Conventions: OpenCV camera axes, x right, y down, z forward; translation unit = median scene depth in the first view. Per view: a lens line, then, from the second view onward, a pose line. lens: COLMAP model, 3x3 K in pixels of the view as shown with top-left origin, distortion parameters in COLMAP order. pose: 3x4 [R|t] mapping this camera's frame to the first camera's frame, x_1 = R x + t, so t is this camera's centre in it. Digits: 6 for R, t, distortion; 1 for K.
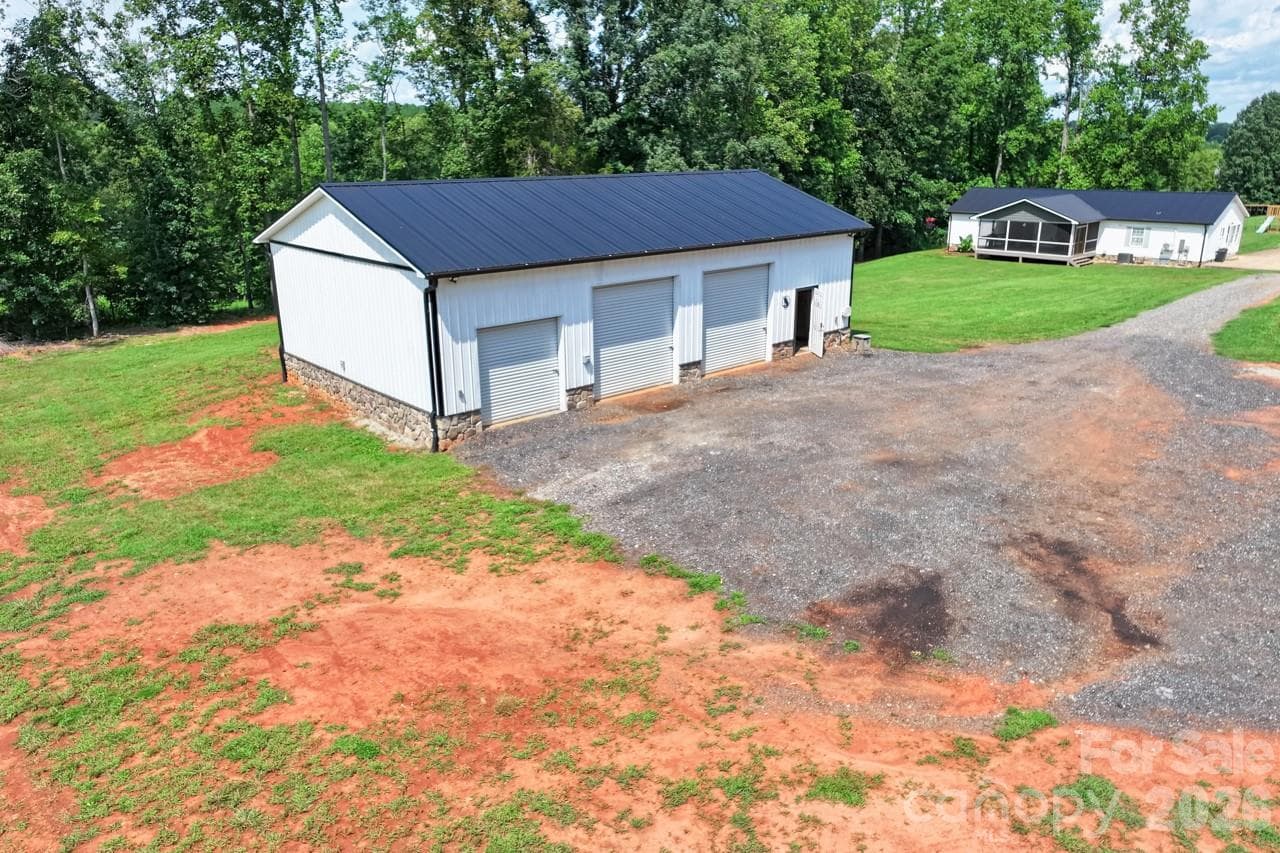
lens RADIAL K [[892.2, 0, 640.0], [0, 892.2, 426.5], [0, 0, 1]] dist [-0.004348, -0.000753]
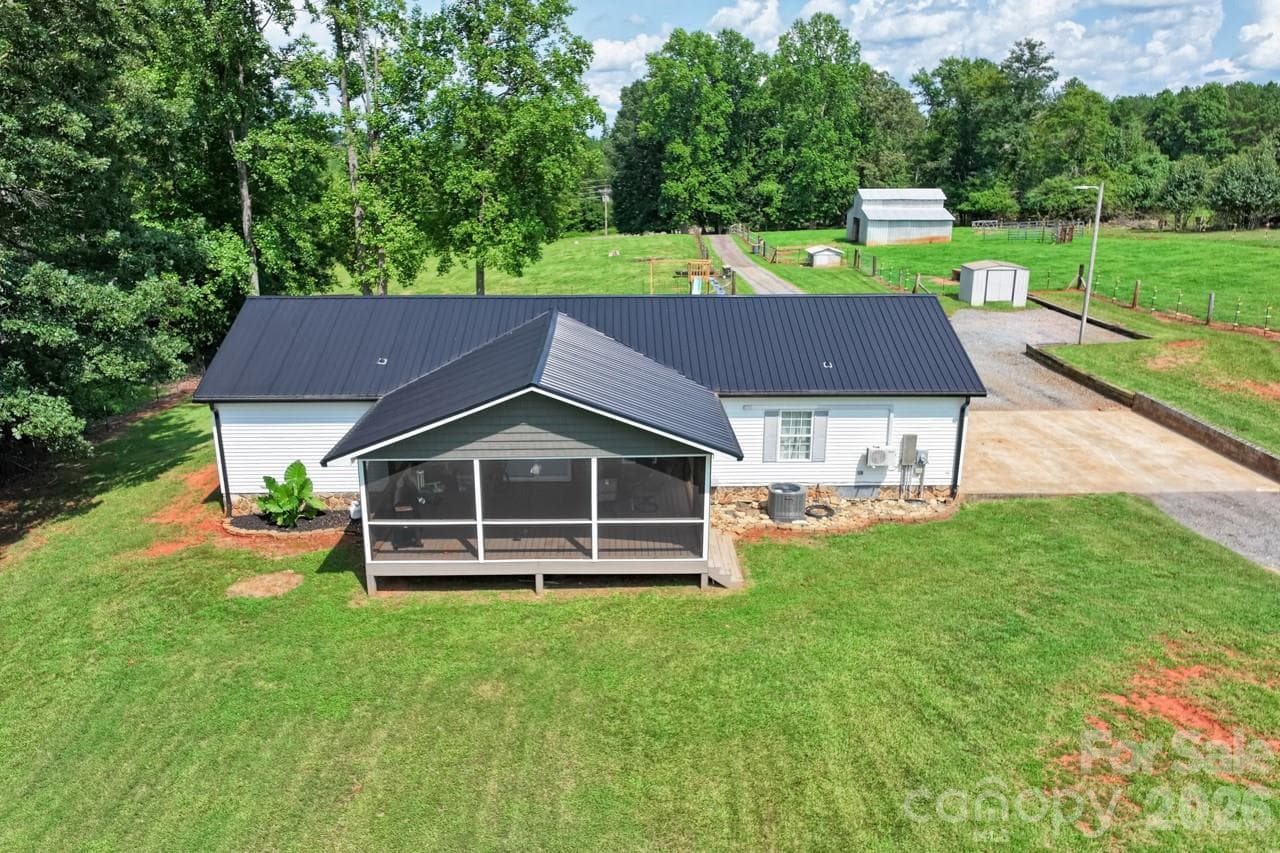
lens RADIAL K [[892.2, 0, 640.0], [0, 892.2, 426.5], [0, 0, 1]] dist [-0.004348, -0.000753]
pose [[0.654172, -0.211824, 0.726078, 0.215722], [0.215633, 0.972374, 0.089400, -0.218235], [-0.724956, 0.098083, 0.681776, 0.667462]]
